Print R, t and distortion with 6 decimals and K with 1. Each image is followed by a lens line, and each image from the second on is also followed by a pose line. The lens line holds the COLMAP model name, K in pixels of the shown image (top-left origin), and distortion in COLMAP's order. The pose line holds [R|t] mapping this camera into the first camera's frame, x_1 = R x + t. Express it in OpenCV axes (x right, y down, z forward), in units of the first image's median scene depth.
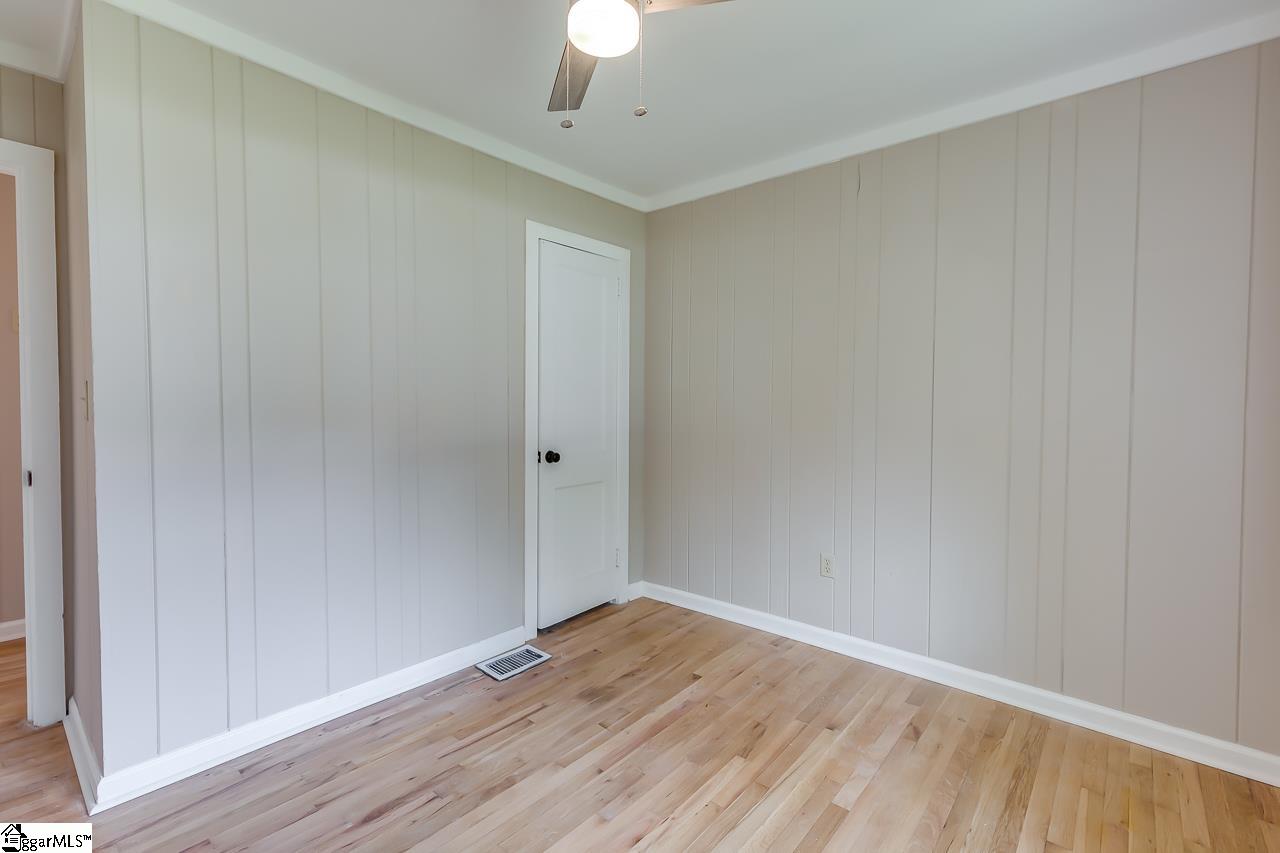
lens RADIAL K [[582.5, 0, 645.9], [0, 582.5, 422.1], [0, 0, 1]] dist [0.011245, -0.003428]
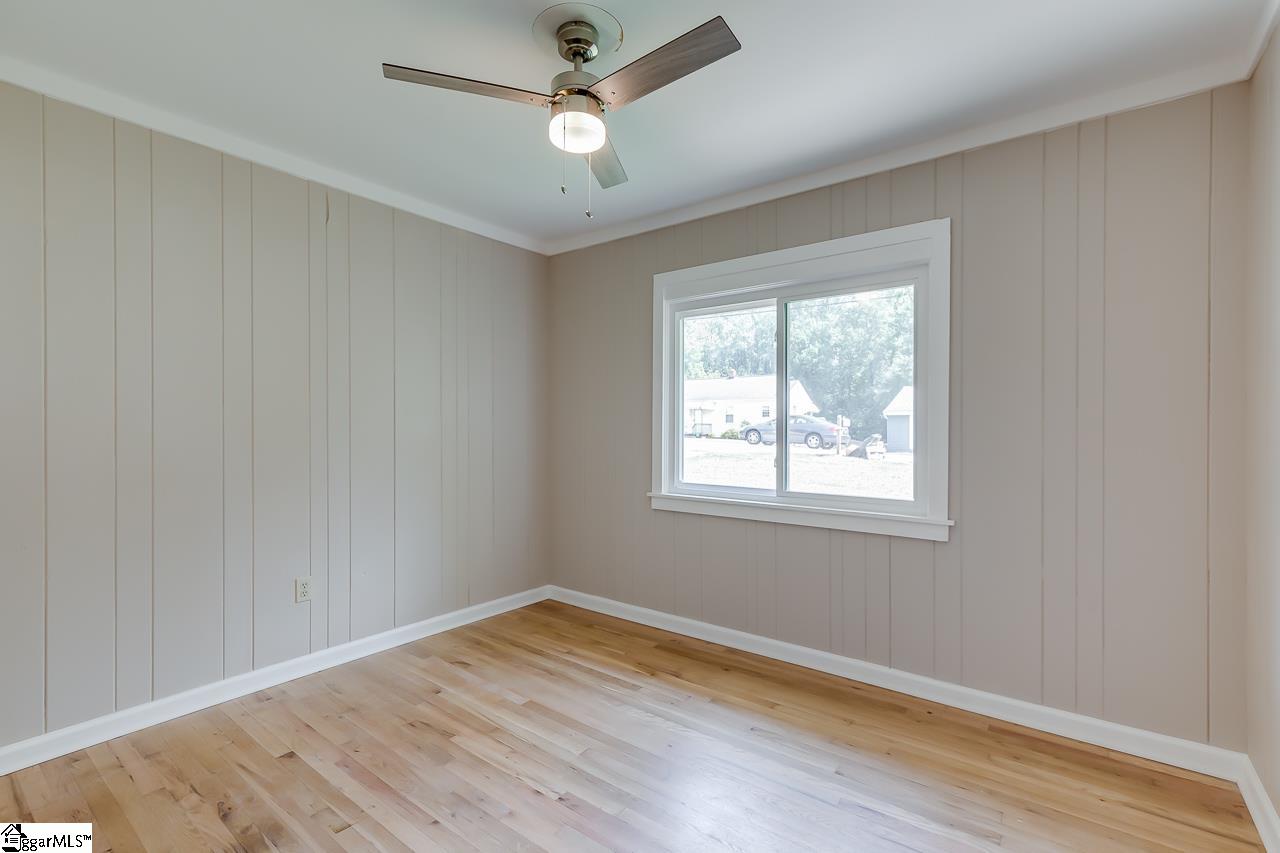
lens RADIAL K [[582.5, 0, 647.9], [0, 582.5, 427.4], [0, 0, 1]] dist [0.011245, -0.003428]
pose [[-0.084651, -0.006612, 0.996389, -0.906584], [0.028227, 0.999561, 0.009032, -0.021706], [-0.996011, 0.028890, -0.084427, 0.644152]]
